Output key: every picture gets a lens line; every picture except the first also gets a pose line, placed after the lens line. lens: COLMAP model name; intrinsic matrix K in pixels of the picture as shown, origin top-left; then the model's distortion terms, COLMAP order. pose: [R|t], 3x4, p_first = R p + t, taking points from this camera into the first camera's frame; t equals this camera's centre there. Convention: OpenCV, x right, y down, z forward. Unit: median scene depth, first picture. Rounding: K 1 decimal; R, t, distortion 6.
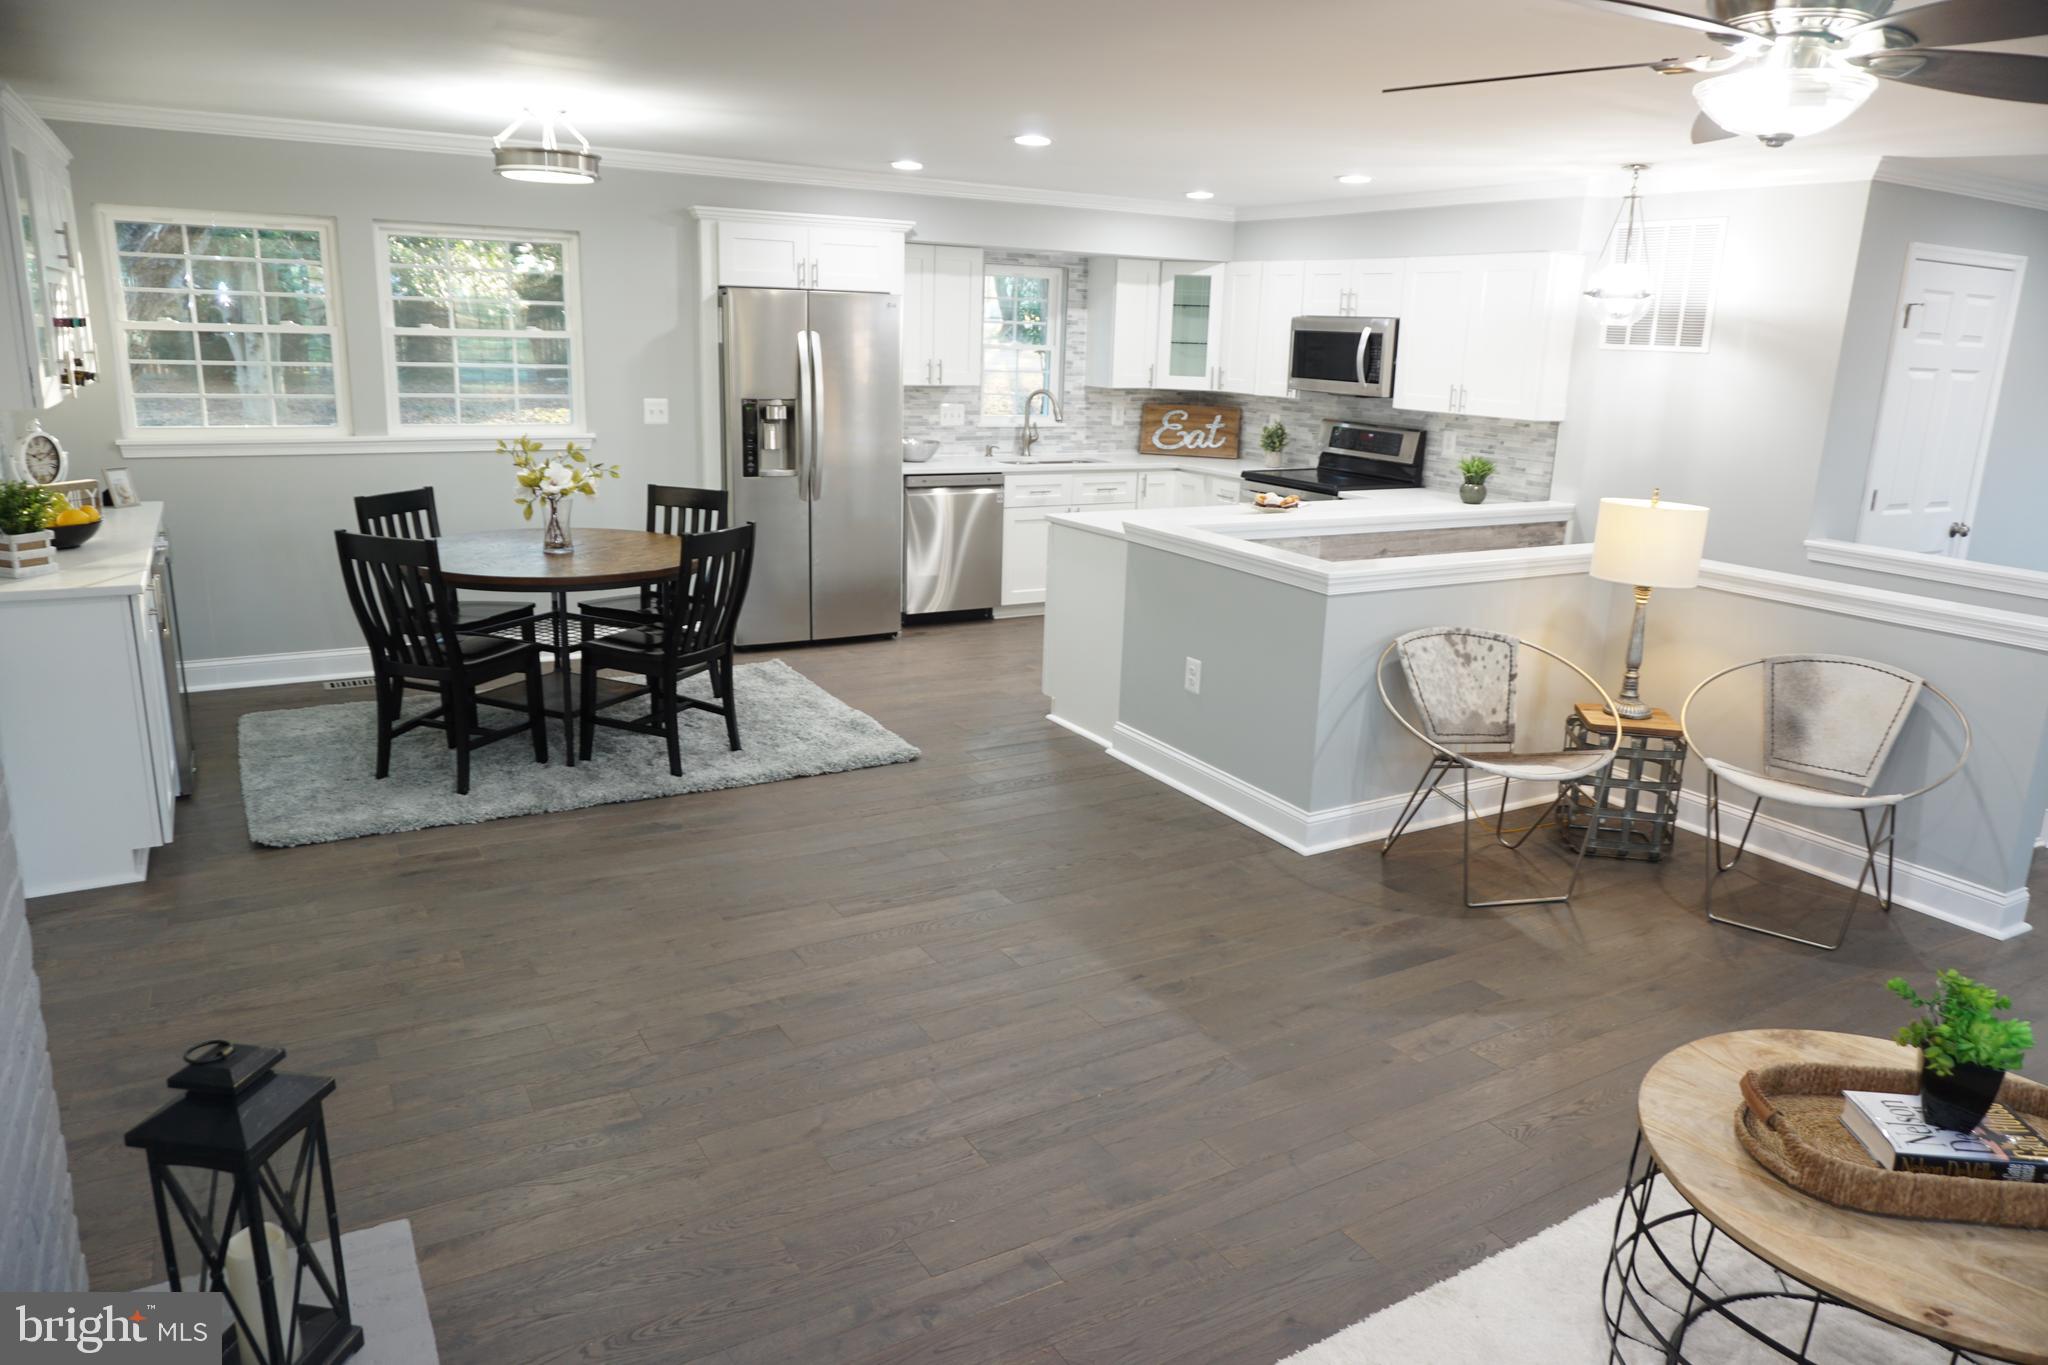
lens RADIAL K [[1362.6, 0, 1028.7], [0, 1362.6, 672.7], [0, 0, 1]] dist [-0.049751, 0.028838]
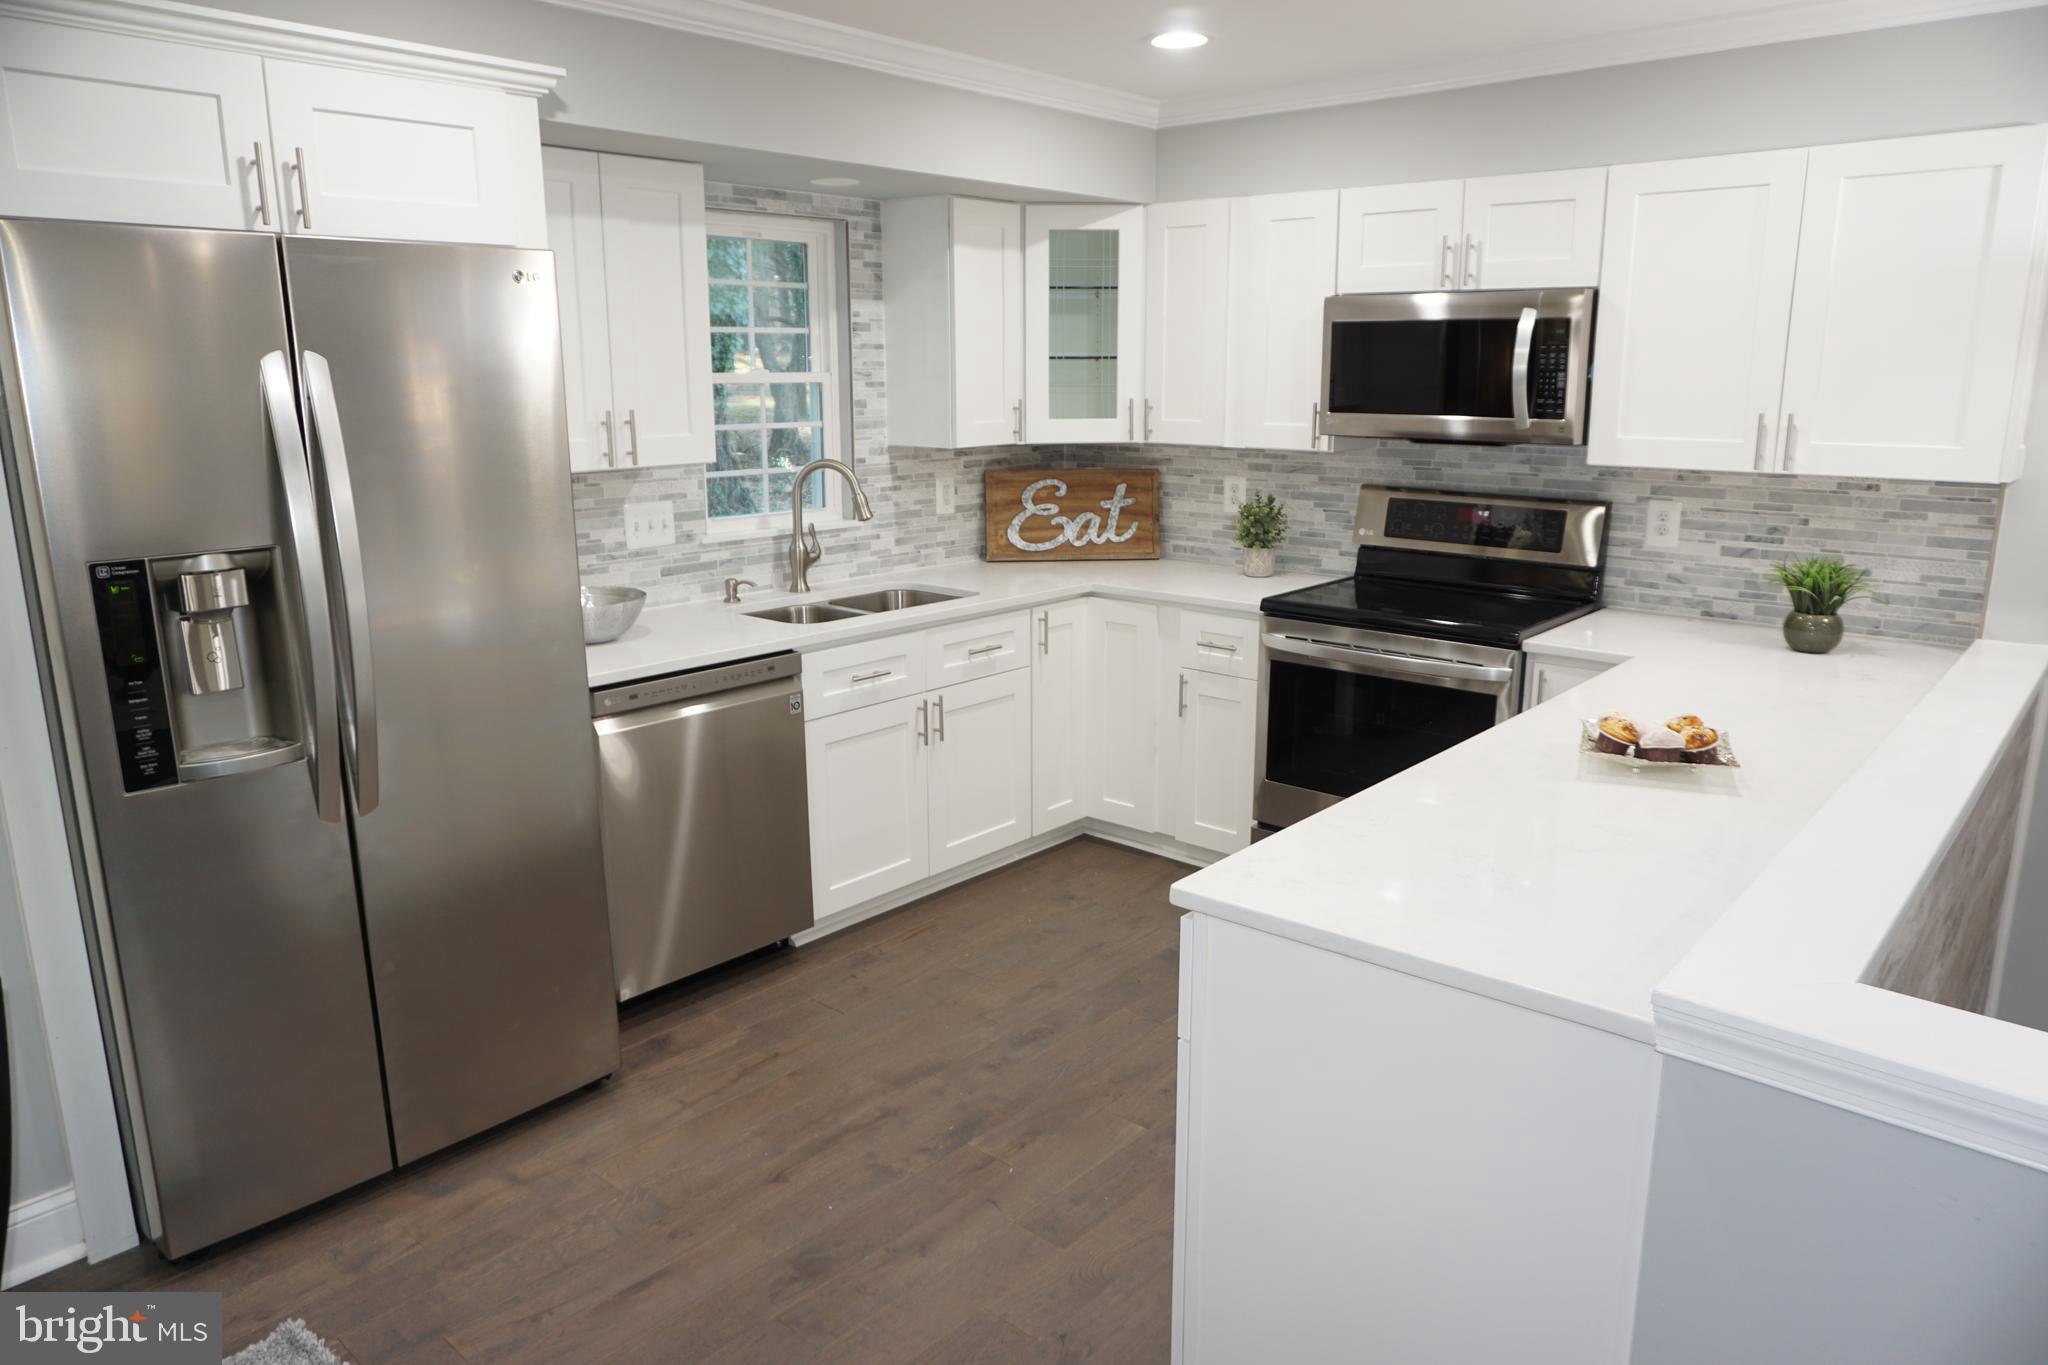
lens RADIAL K [[1364.8, 0, 1028.9], [0, 1364.8, 675.2], [0, 0, 1]] dist [-0.045979, 0.033740]
pose [[0.948481, -0.104450, 0.299121, -0.095906], [0.110283, 0.993897, -0.002638, -0.148248], [-0.297020, 0.035491, 0.954211, 0.620780]]
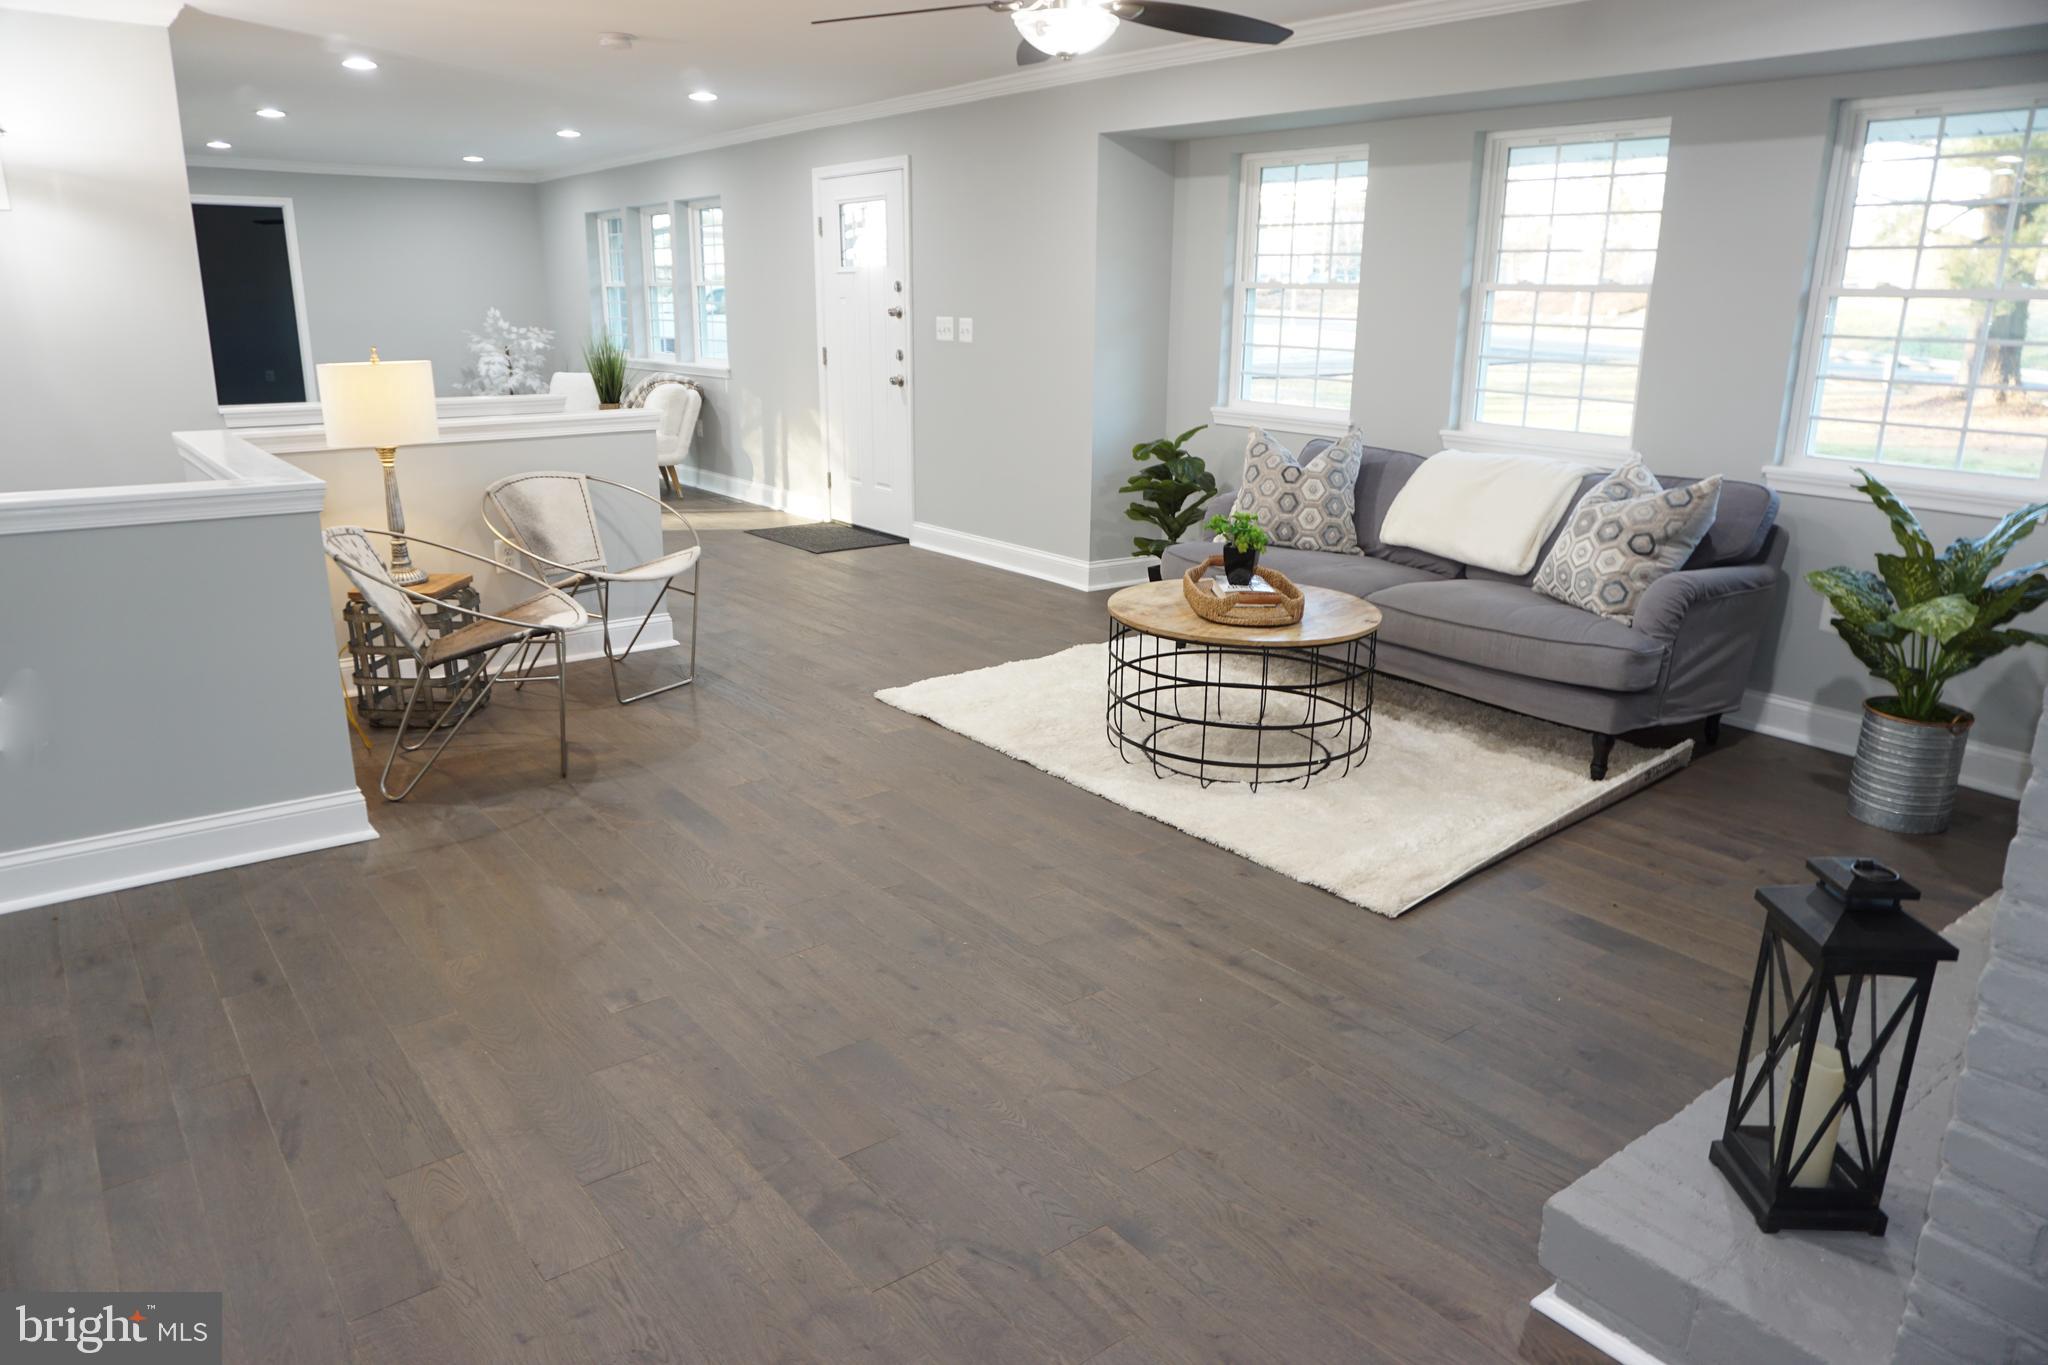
lens RADIAL K [[1364.8, 0, 1028.9], [0, 1364.8, 675.2], [0, 0, 1]] dist [-0.045979, 0.033740]
pose [[-0.113331, -0.310661, 0.943740, -0.379392], [0.237267, 0.913916, 0.329336, -0.084787], [-0.964811, 0.261243, -0.029866, 0.423311]]
